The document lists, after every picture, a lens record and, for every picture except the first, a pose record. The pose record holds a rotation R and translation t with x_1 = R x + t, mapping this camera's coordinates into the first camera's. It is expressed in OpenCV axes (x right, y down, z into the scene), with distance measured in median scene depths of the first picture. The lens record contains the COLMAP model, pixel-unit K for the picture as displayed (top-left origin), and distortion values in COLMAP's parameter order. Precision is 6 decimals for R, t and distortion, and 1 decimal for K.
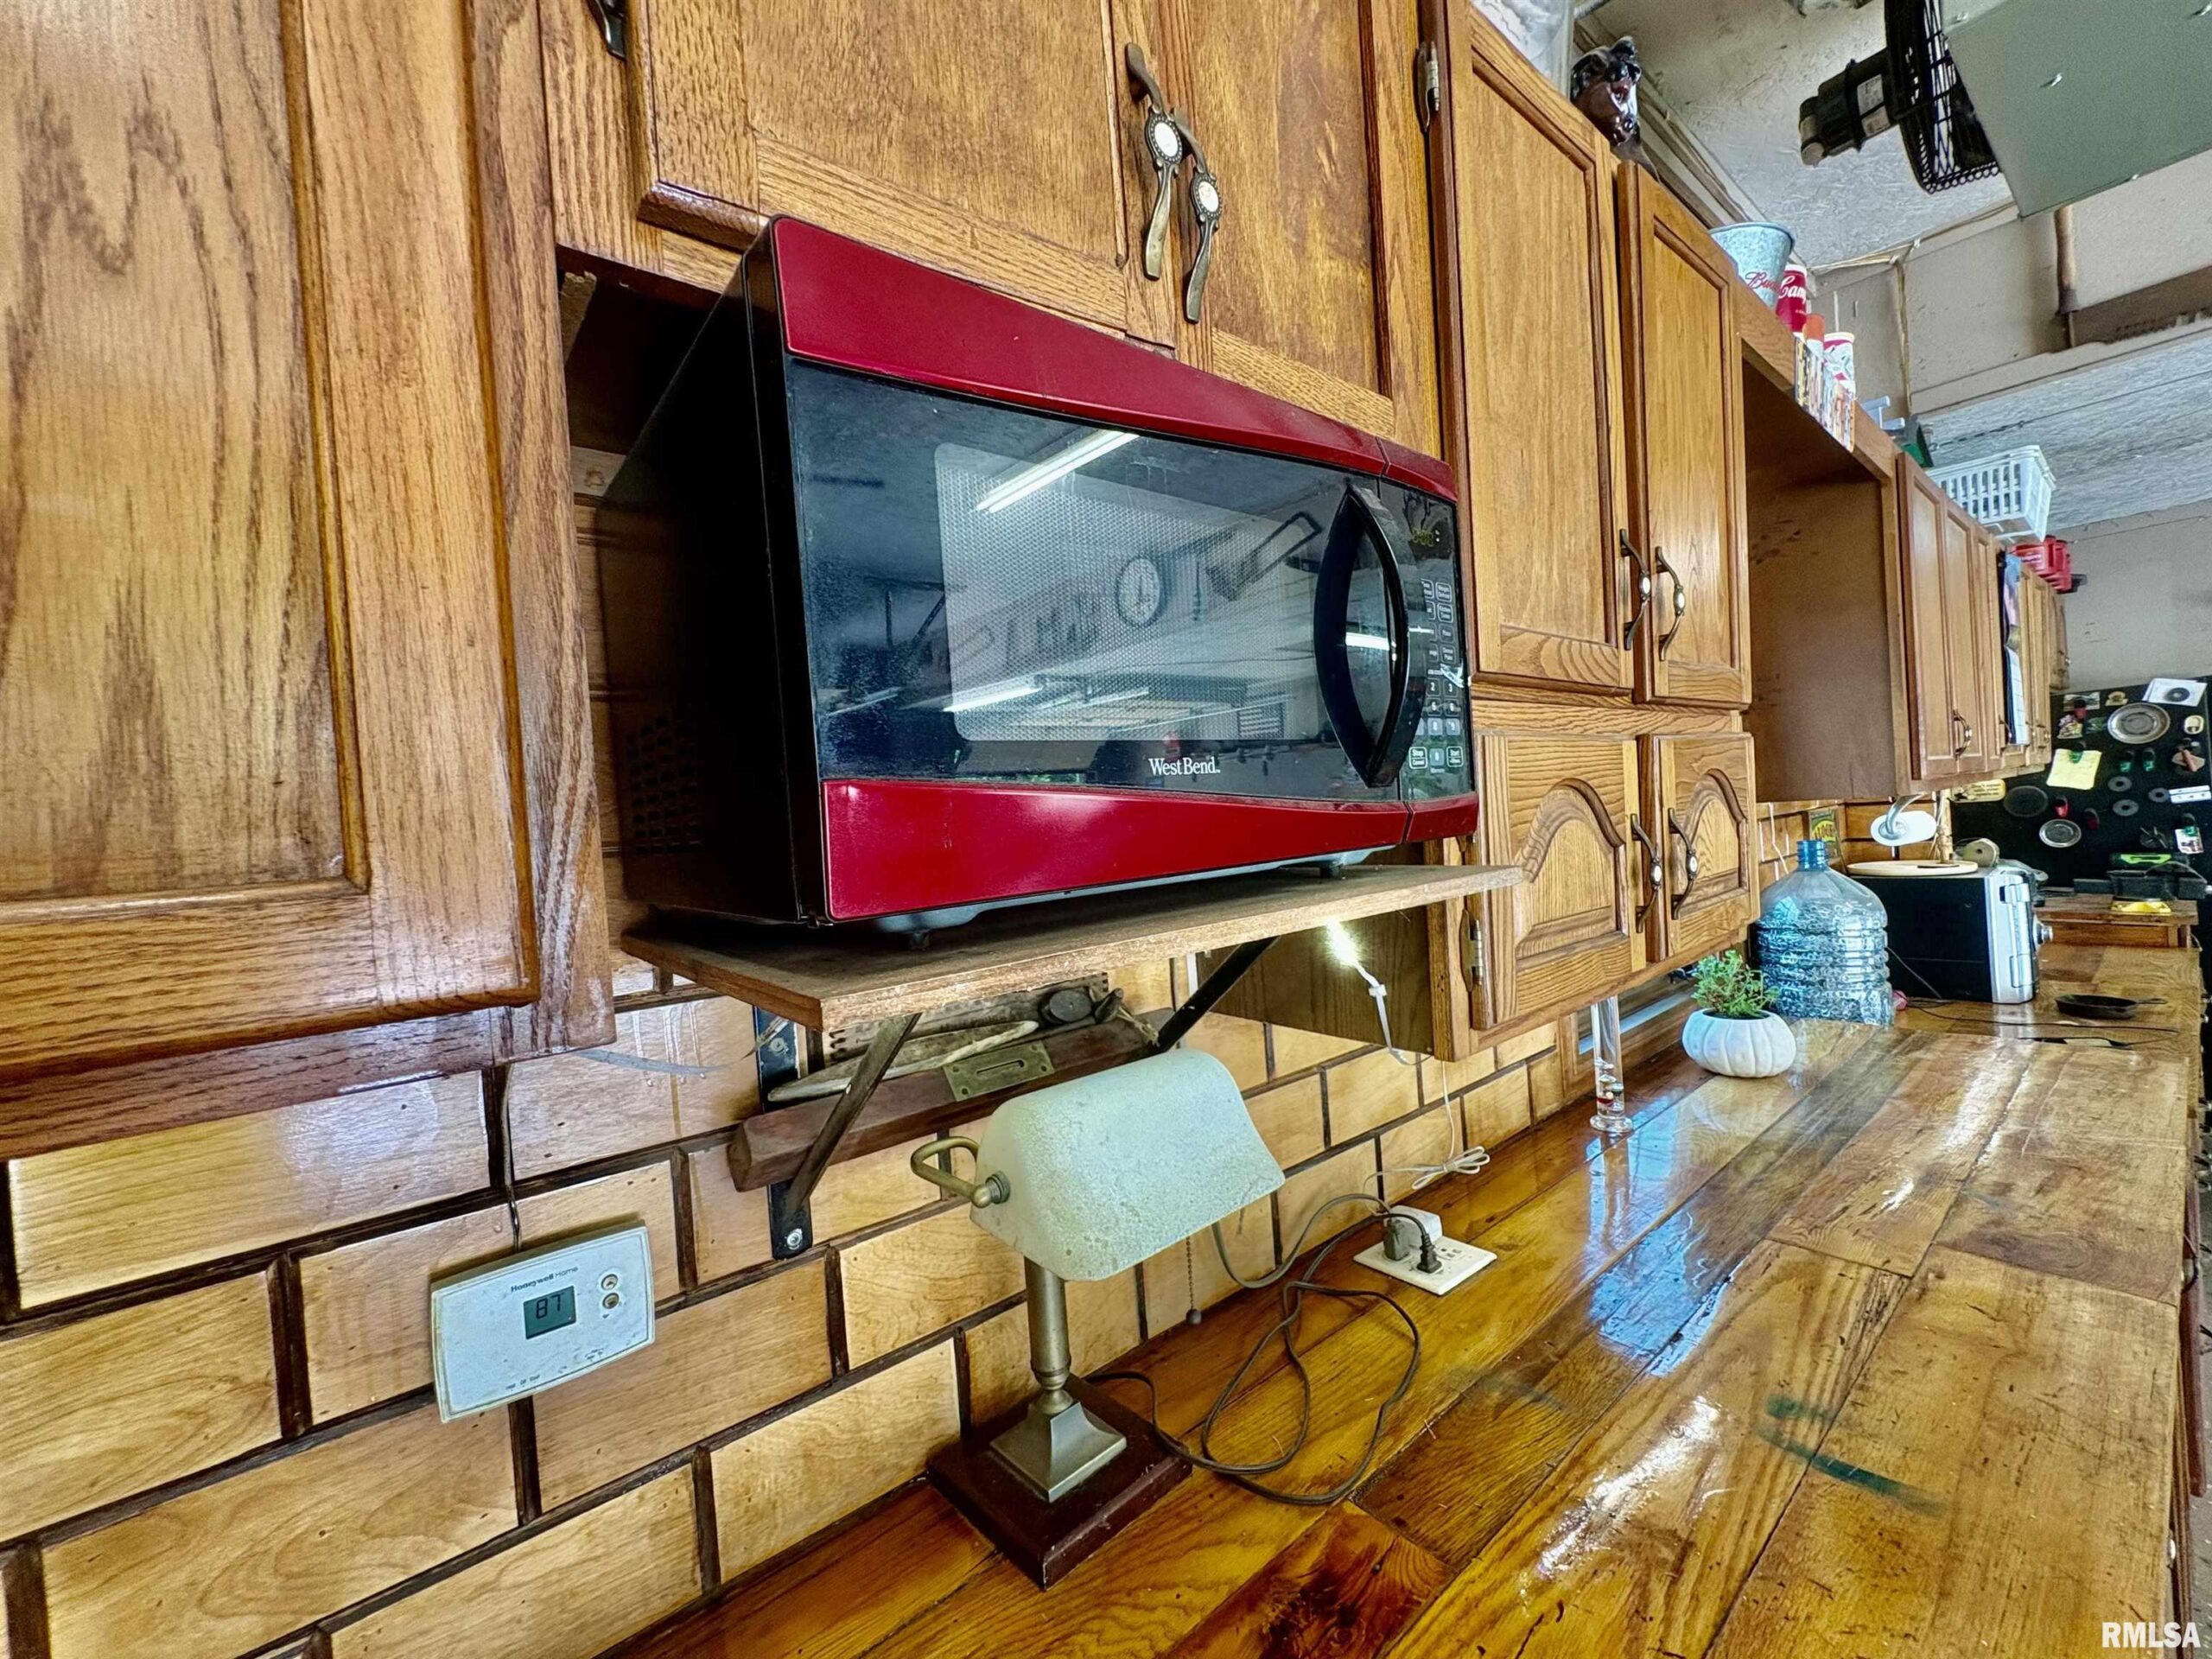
lens RADIAL K [[883.6, 0, 1104.0], [0, 883.6, 834.0], [0, 0, 1]] dist [0.000438, 0.000146]
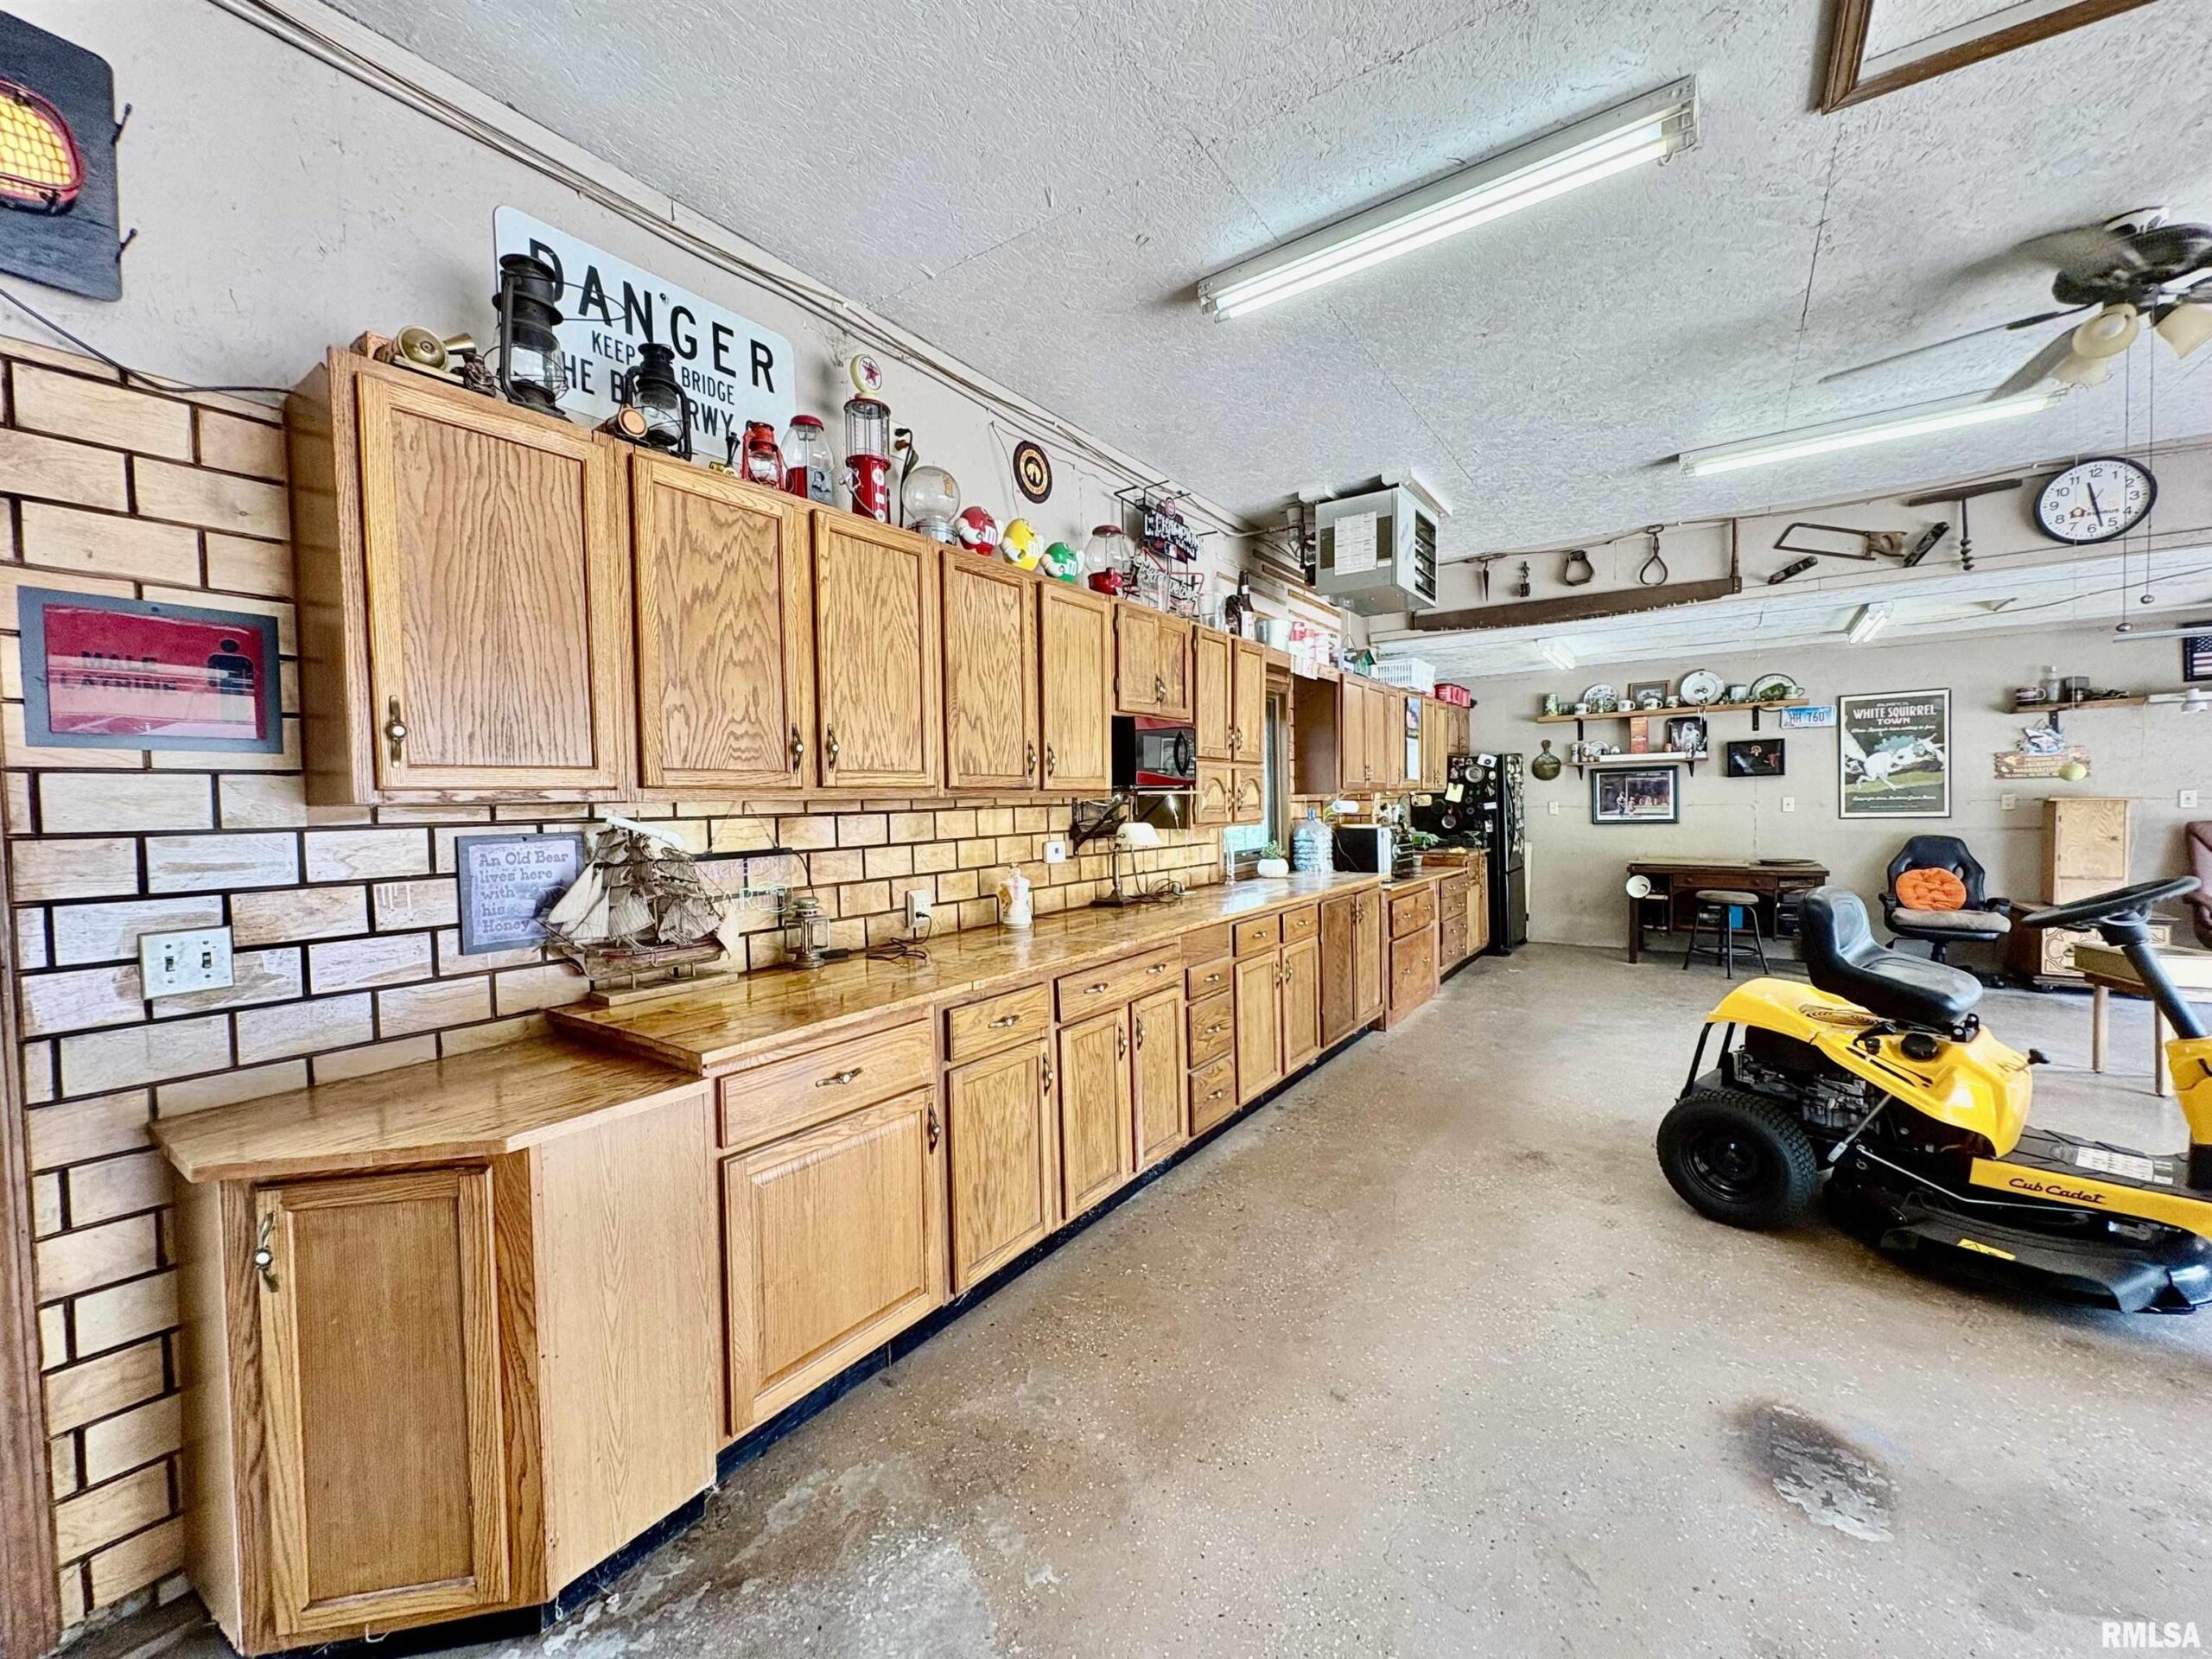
lens RADIAL K [[883.6, 0, 1104.5], [0, 883.6, 828.0], [0, 0, 1]] dist [0.000438, 0.000146]
pose [[0.957939, 0.044407, 0.283517, -0.366699], [-0.044677, 0.998986, -0.005515, 0.069322], [-0.283474, -0.007384, 0.958951, -0.902159]]
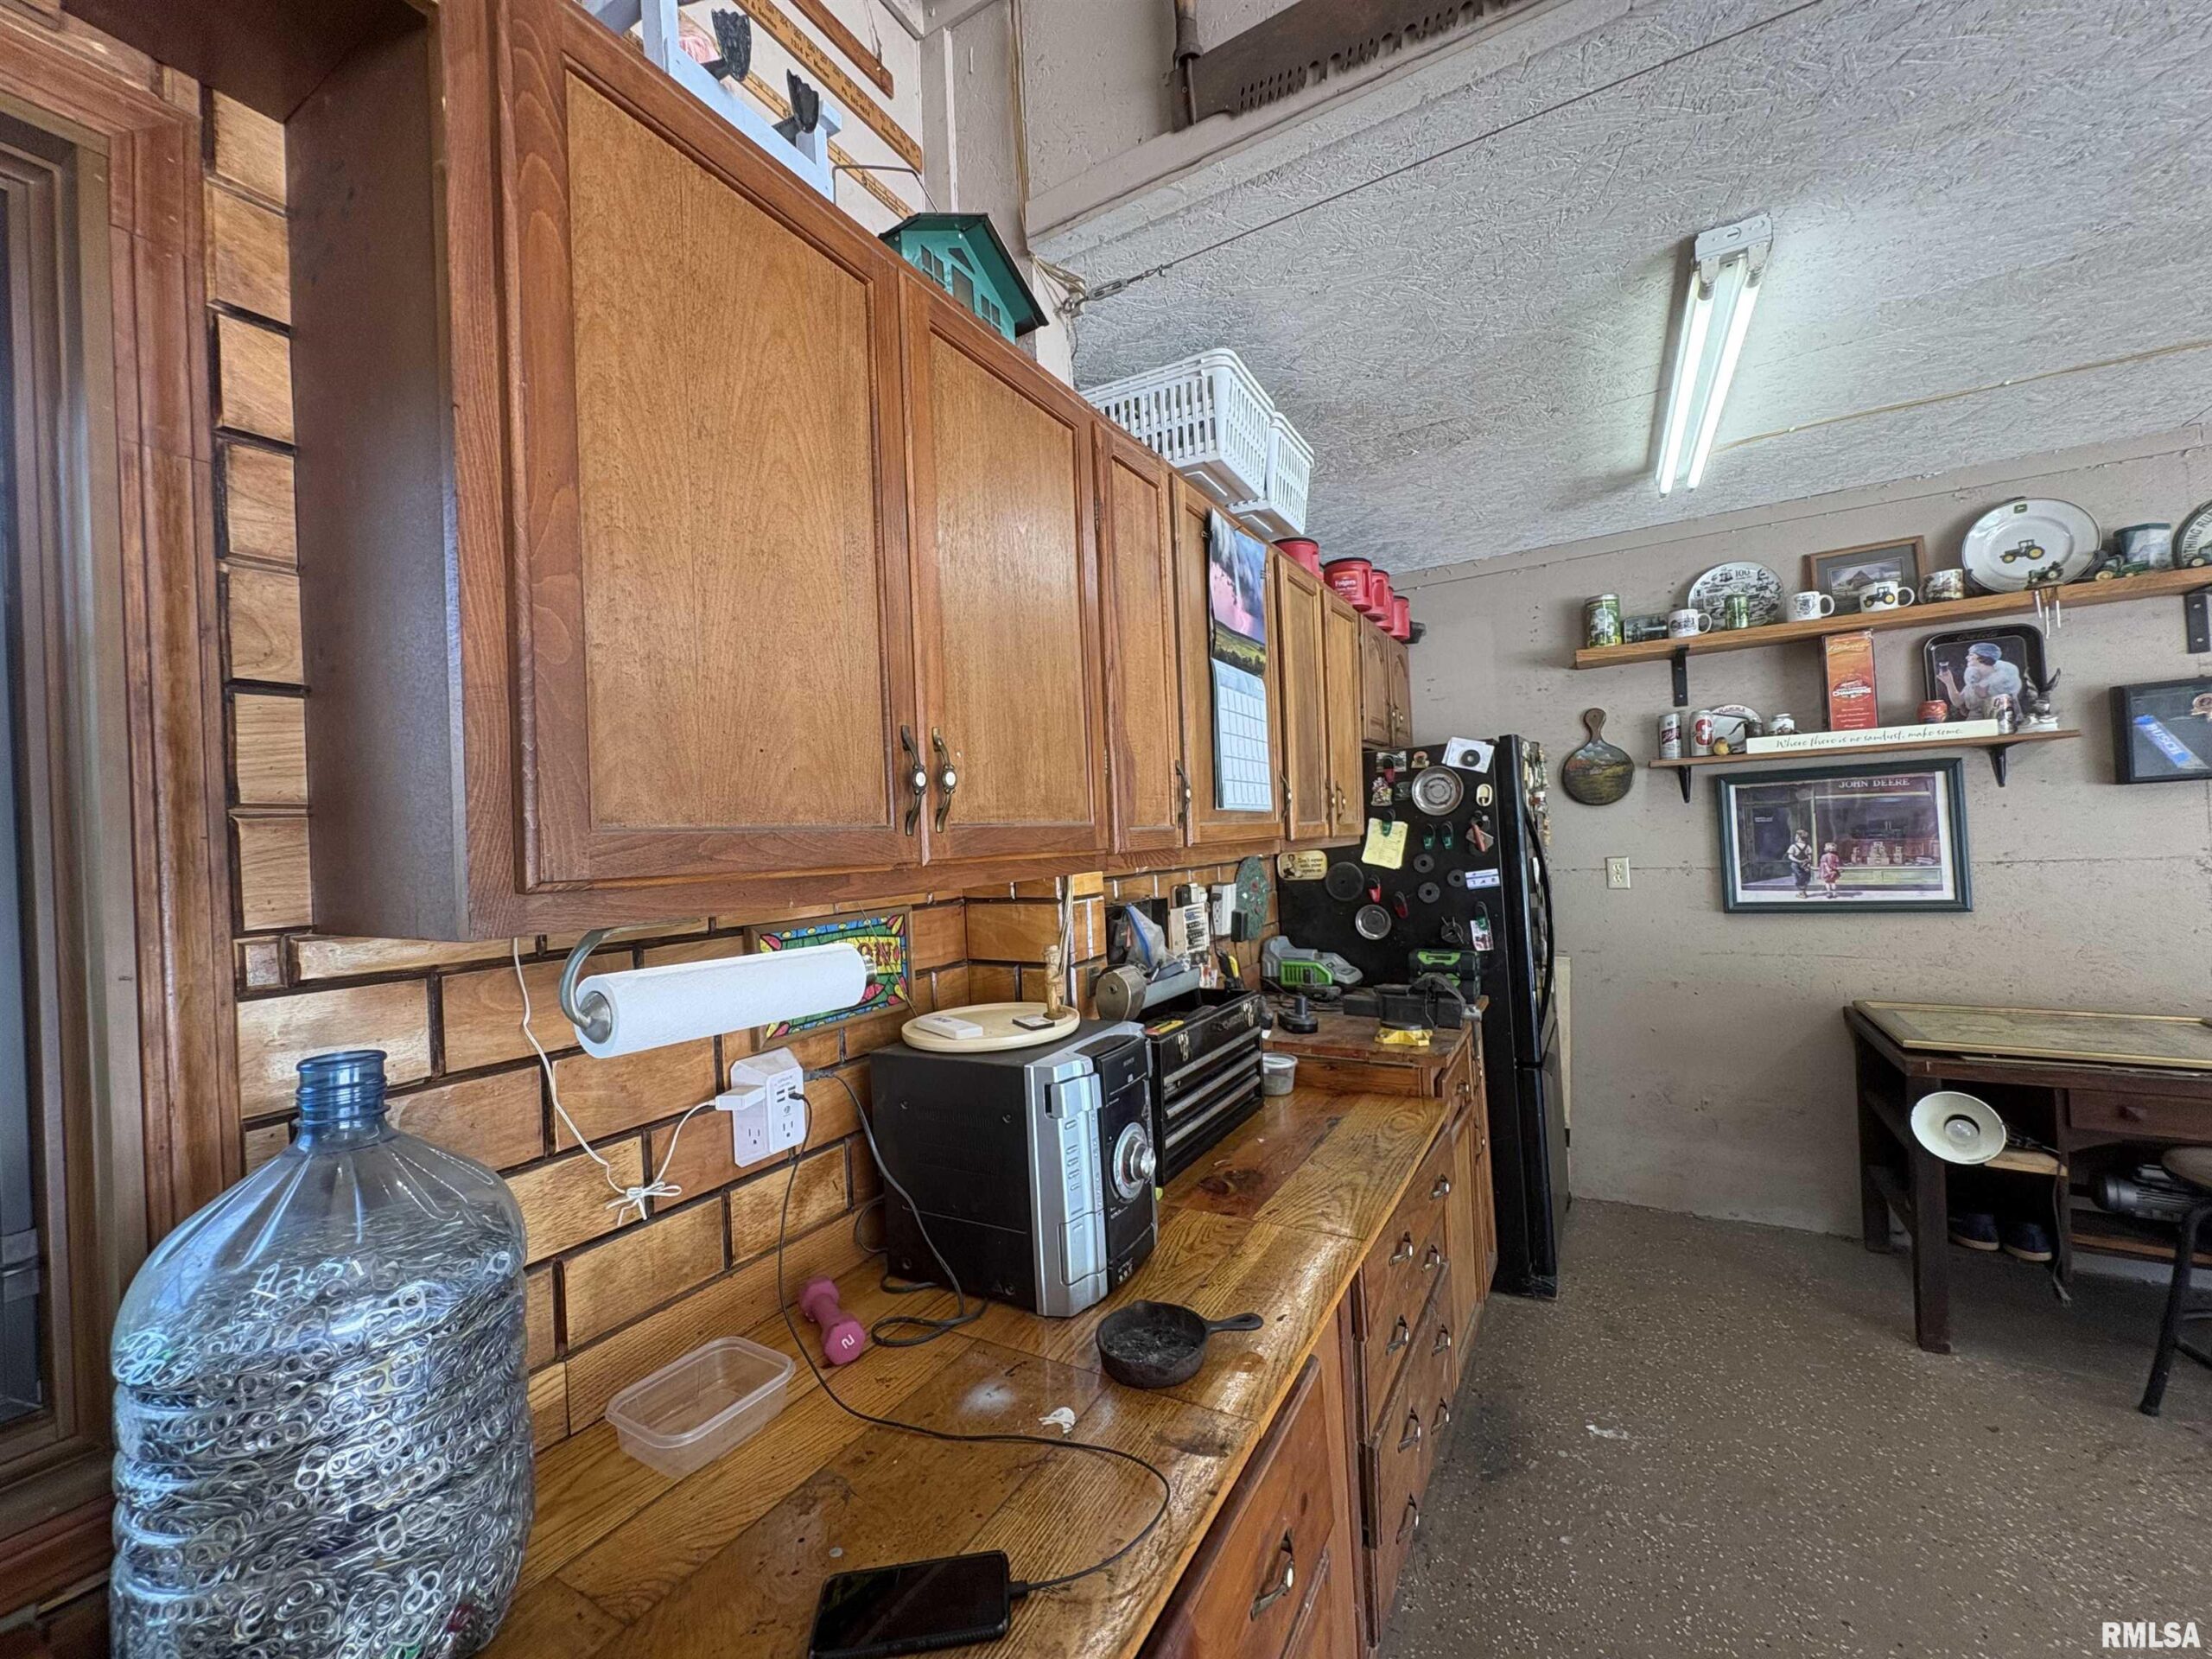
lens RADIAL K [[883.6, 0, 1105.5], [0, 883.6, 831.3], [0, 0, 1]] dist [0.000438, 0.000146]
pose [[0.931763, 0.032462, 0.361612, 0.599818], [-0.015039, 0.998591, -0.050891, -0.041784], [-0.362754, 0.041980, 0.930939, 0.356844]]
